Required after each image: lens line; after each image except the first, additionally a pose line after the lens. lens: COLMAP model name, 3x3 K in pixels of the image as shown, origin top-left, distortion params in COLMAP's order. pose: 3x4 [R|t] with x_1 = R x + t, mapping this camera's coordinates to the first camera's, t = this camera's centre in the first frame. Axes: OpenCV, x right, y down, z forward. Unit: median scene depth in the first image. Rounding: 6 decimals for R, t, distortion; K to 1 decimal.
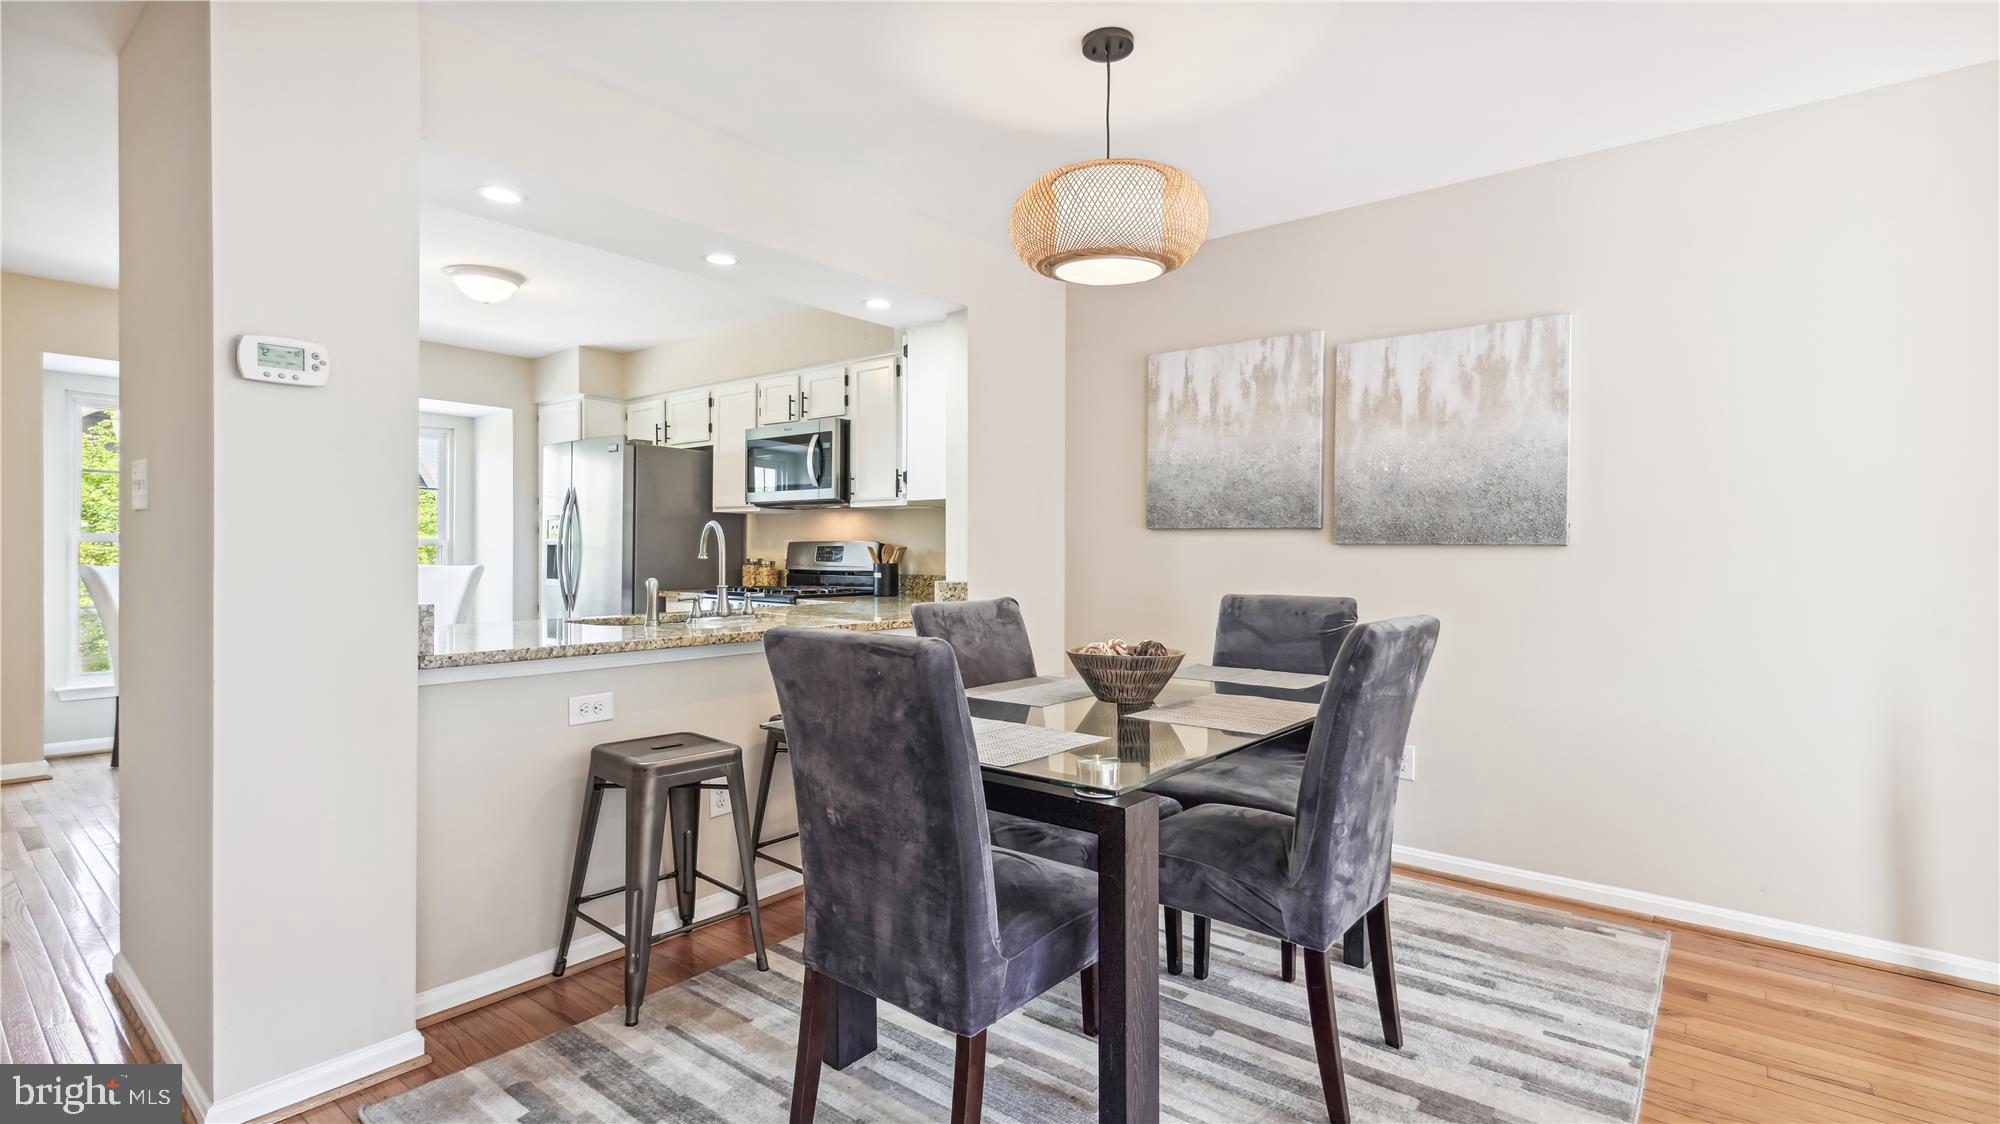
lens RADIAL K [[920.1, 0, 1005.0], [0, 920.1, 552.2], [0, 0, 1]] dist [0.011545, -0.003864]
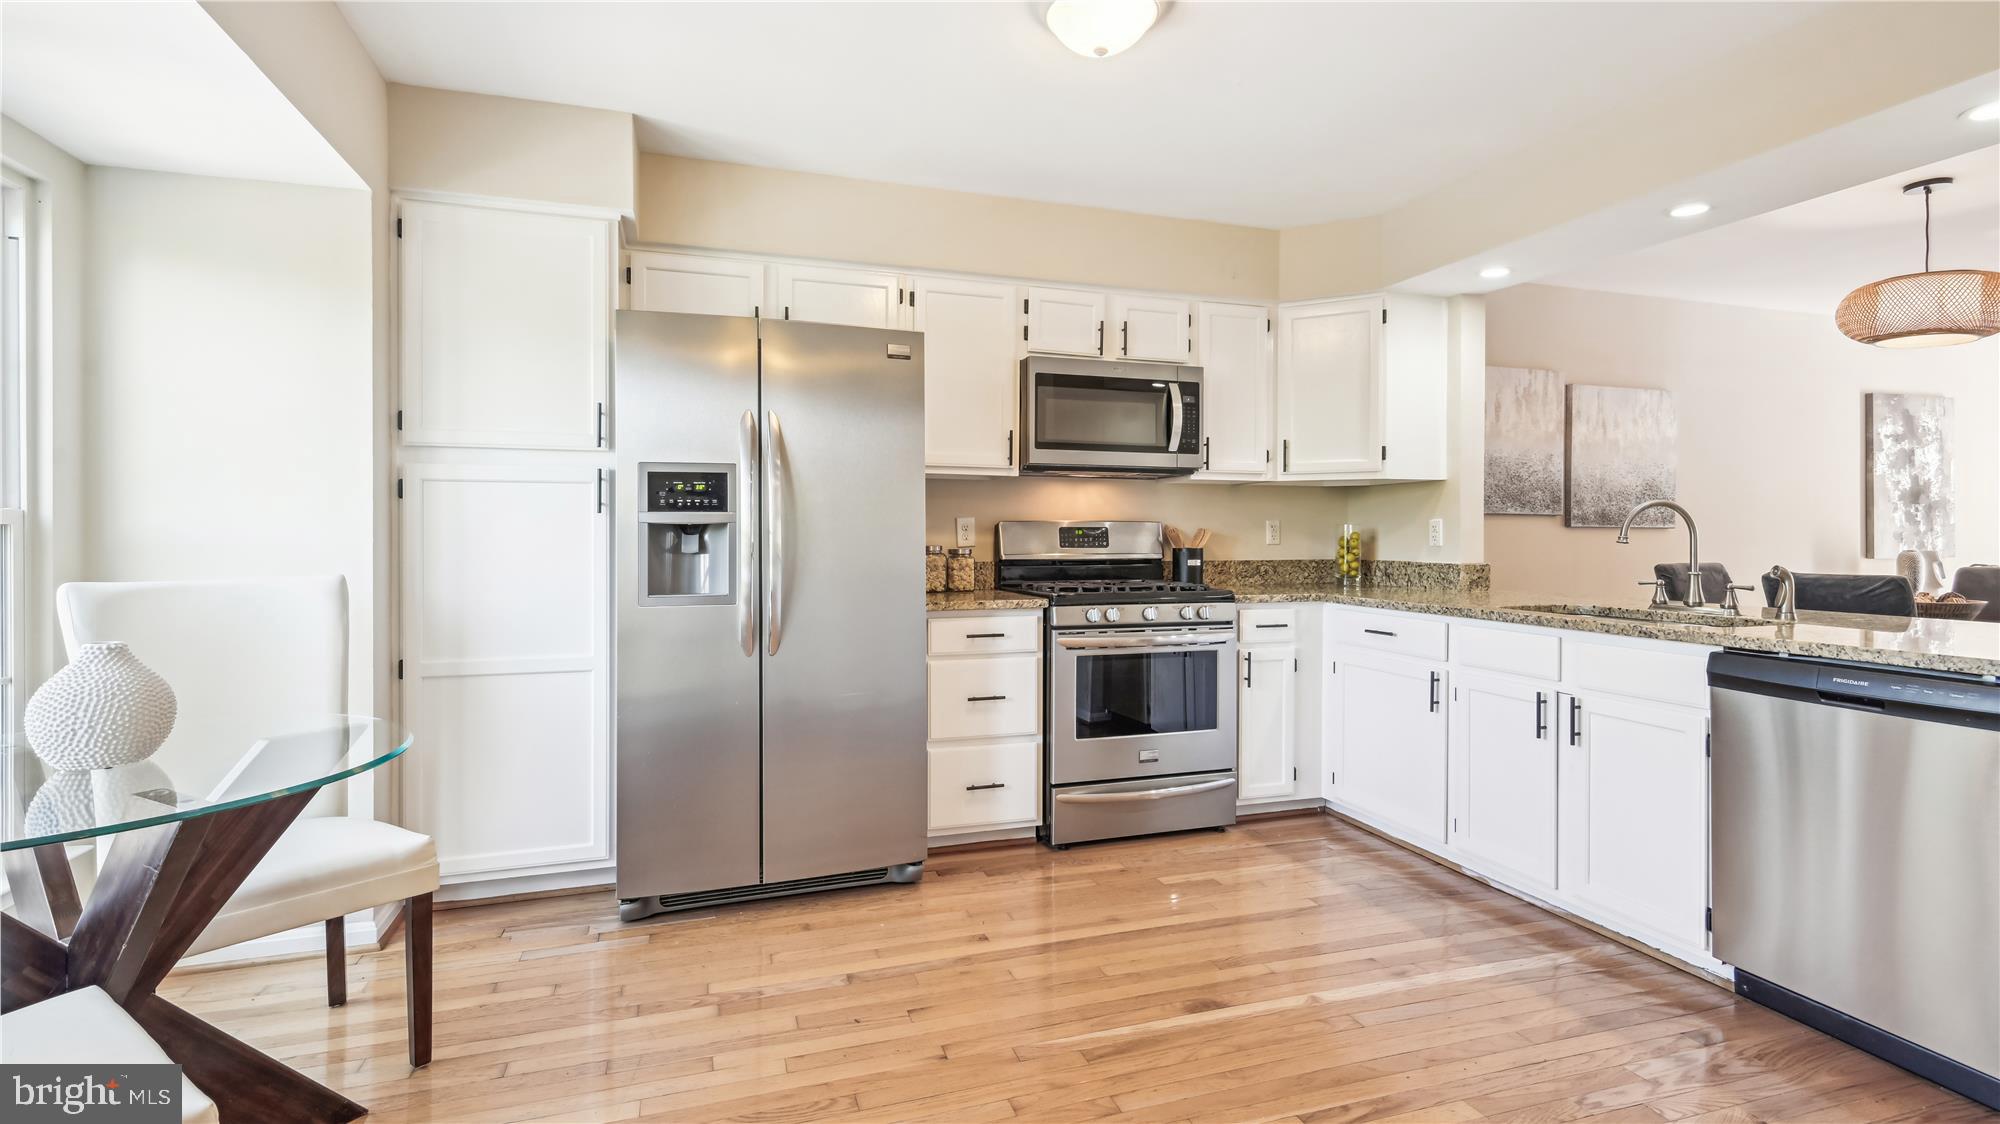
lens RADIAL K [[920.1, 0, 997.2], [0, 920.1, 555.6], [0, 0, 1]] dist [0.011545, -0.003864]
pose [[0.549216, -0.015141, 0.835543, -0.953341], [0.008111, 0.999885, 0.012787, 0.007136], [-0.835641, -0.000246, 0.549276, 0.712960]]
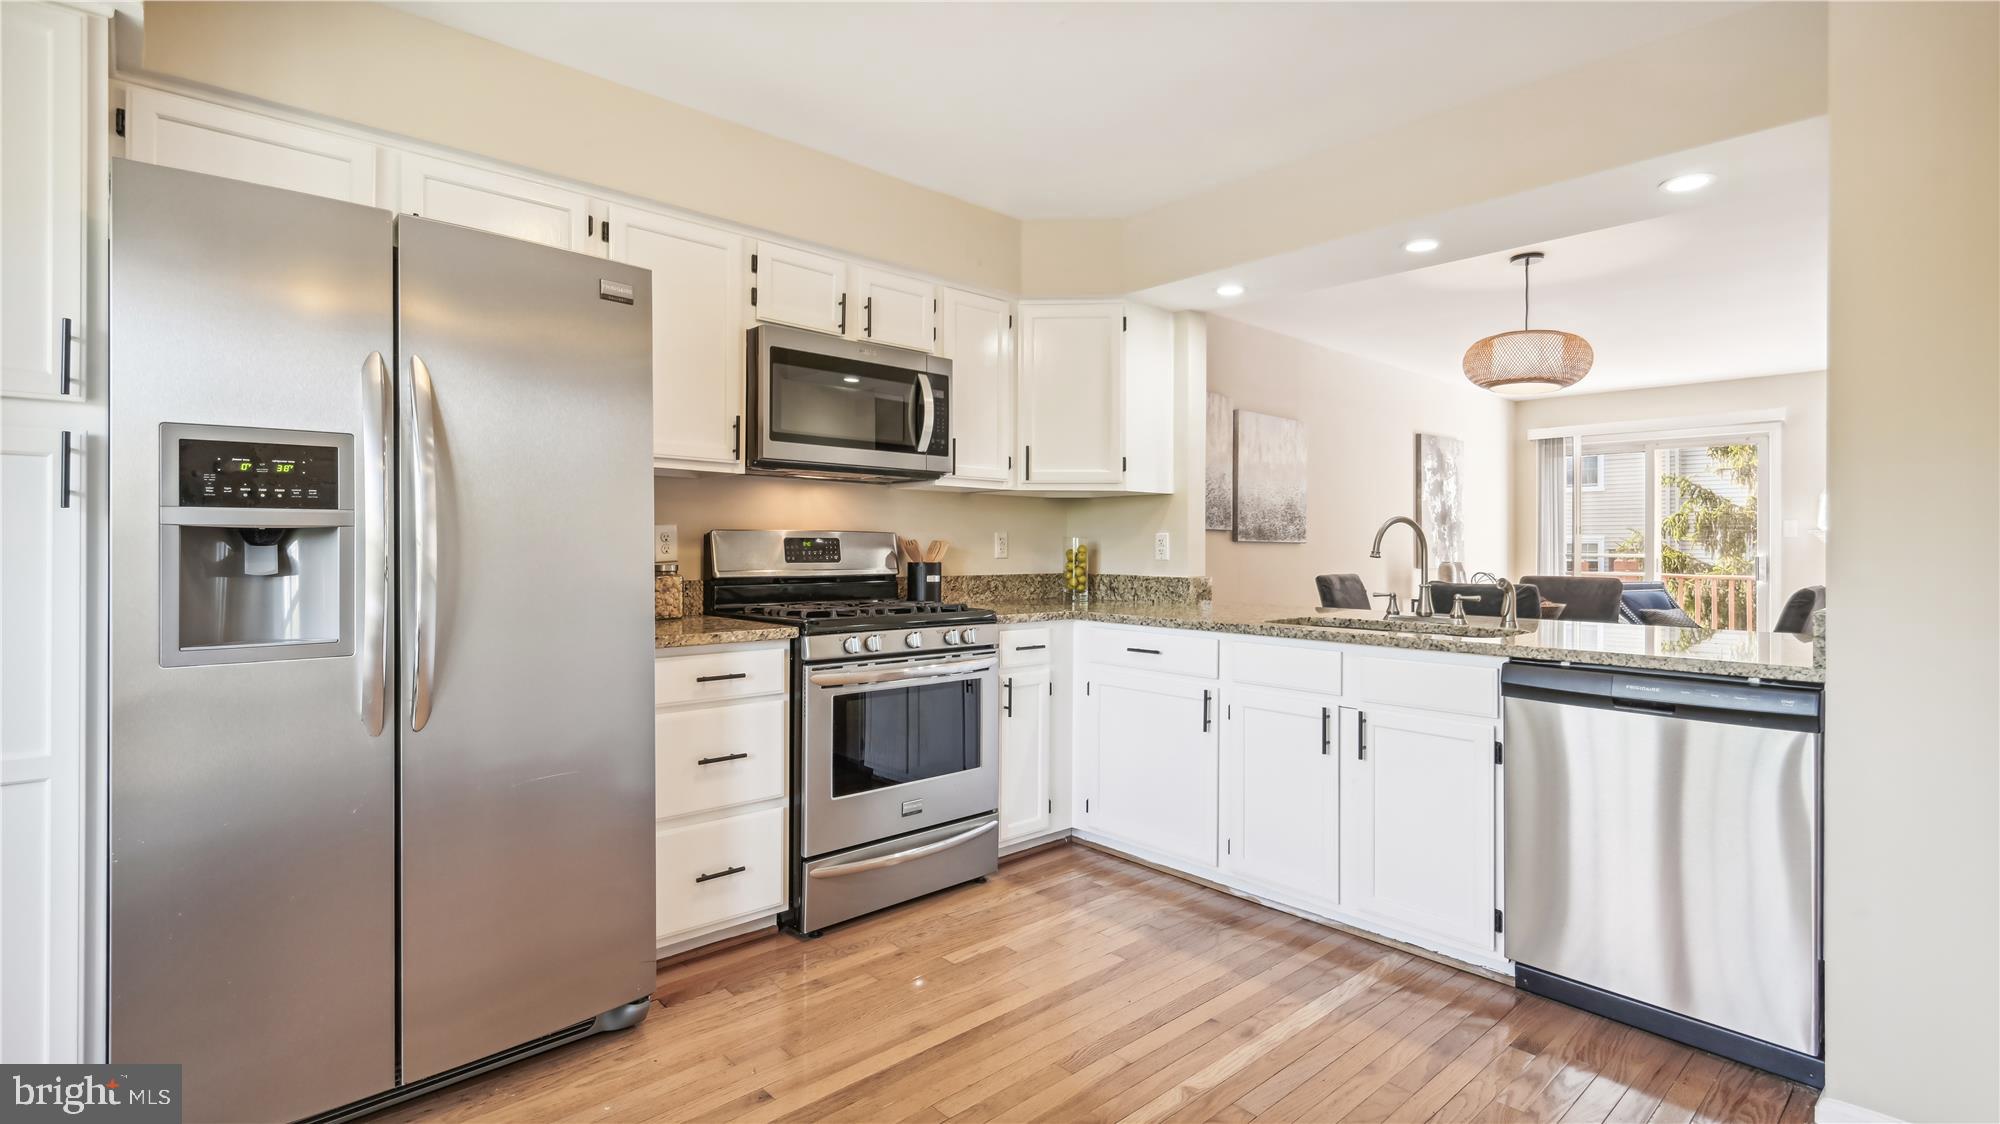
lens RADIAL K [[920.1, 0, 990.8], [0, 920.1, 558.0], [0, 0, 1]] dist [0.011545, -0.003864]
pose [[0.160086, -0.007054, 0.987078, -0.882000], [0.007501, 0.999954, 0.005929, 0.004705], [-0.987075, 0.006455, 0.160132, 0.861832]]
